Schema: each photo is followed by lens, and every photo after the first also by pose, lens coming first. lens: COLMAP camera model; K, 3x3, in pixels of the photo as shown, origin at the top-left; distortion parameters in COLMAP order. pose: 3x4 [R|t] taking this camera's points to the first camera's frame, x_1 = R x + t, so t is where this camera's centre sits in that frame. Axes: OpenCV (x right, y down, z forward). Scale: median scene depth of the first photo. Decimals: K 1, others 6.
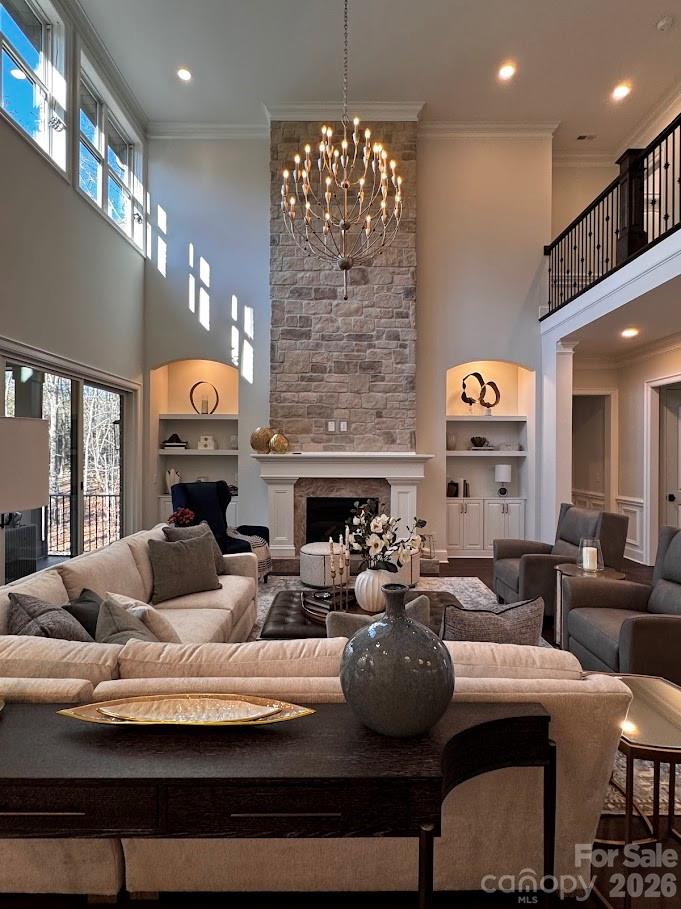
lens RADIAL K [[439.2, 0, 337.6], [0, 439.2, 455.2], [0, 0, 1]] dist [-0.003537, -0.000551]
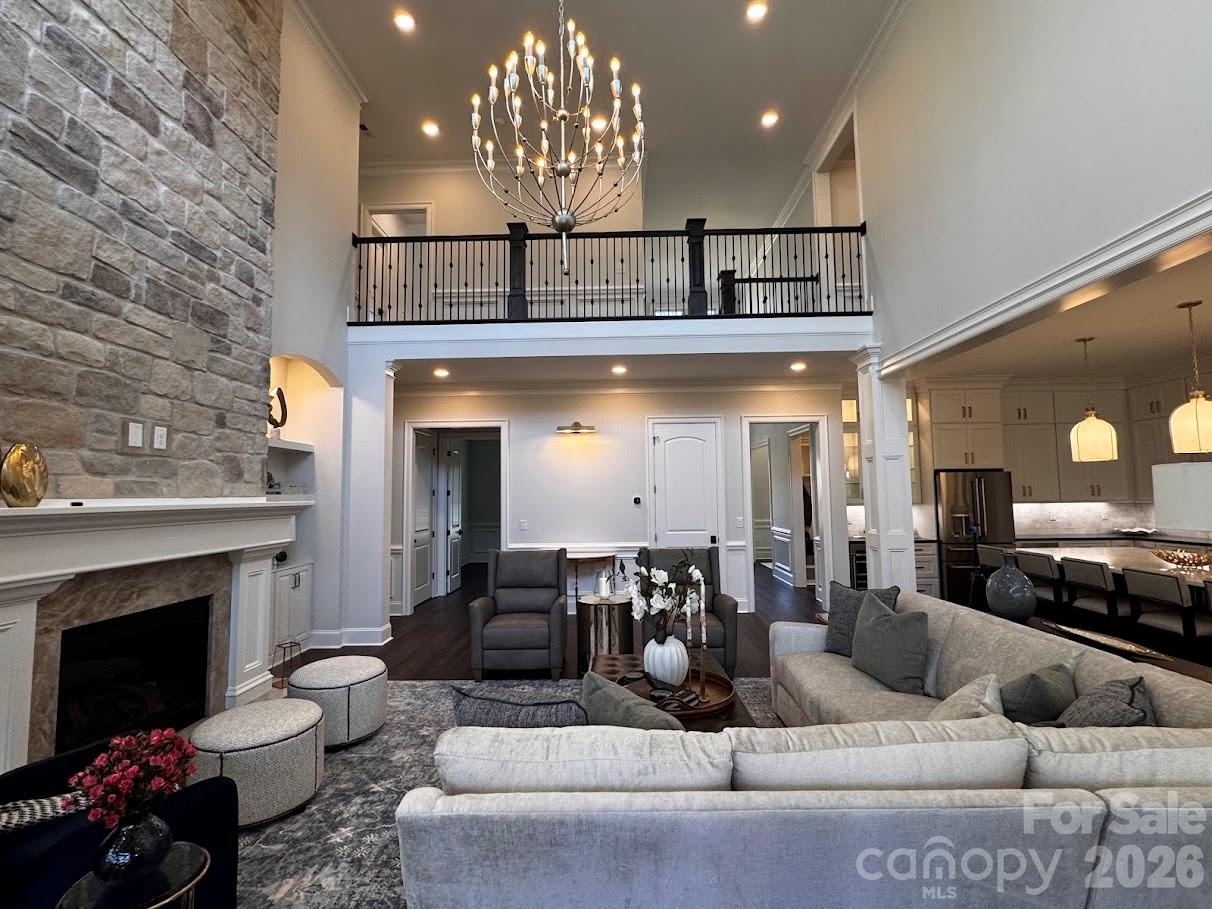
lens RADIAL K [[556.4, 0, 606.7], [0, 556.4, 452.0], [0, 0, 1]] dist [0.002599, 0.000065]
pose [[0.011069, 0.070800, 0.997429, -0.514735], [0.016368, 0.997344, -0.070976, -0.006582], [-0.999805, 0.017111, 0.009881, 0.563440]]
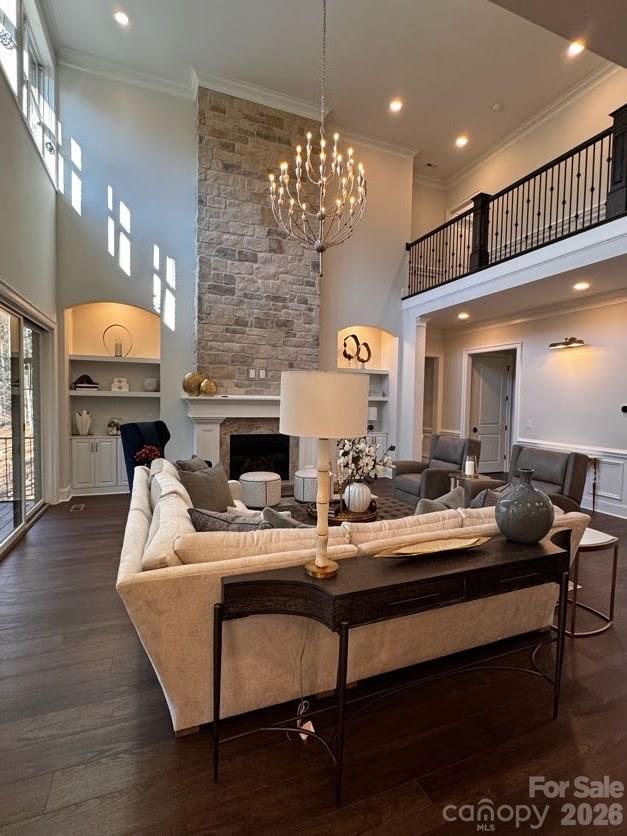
lens RADIAL K [[403.9, 0, 310.3], [0, 403.9, 417.4], [0, 0, 1]] dist [-0.003537, -0.000551]
pose [[0.927822, -0.005691, 0.372979, -0.270426], [-0.012004, 0.998910, 0.045101, 0.000305], [-0.372829, -0.046322, 0.926743, -0.054578]]
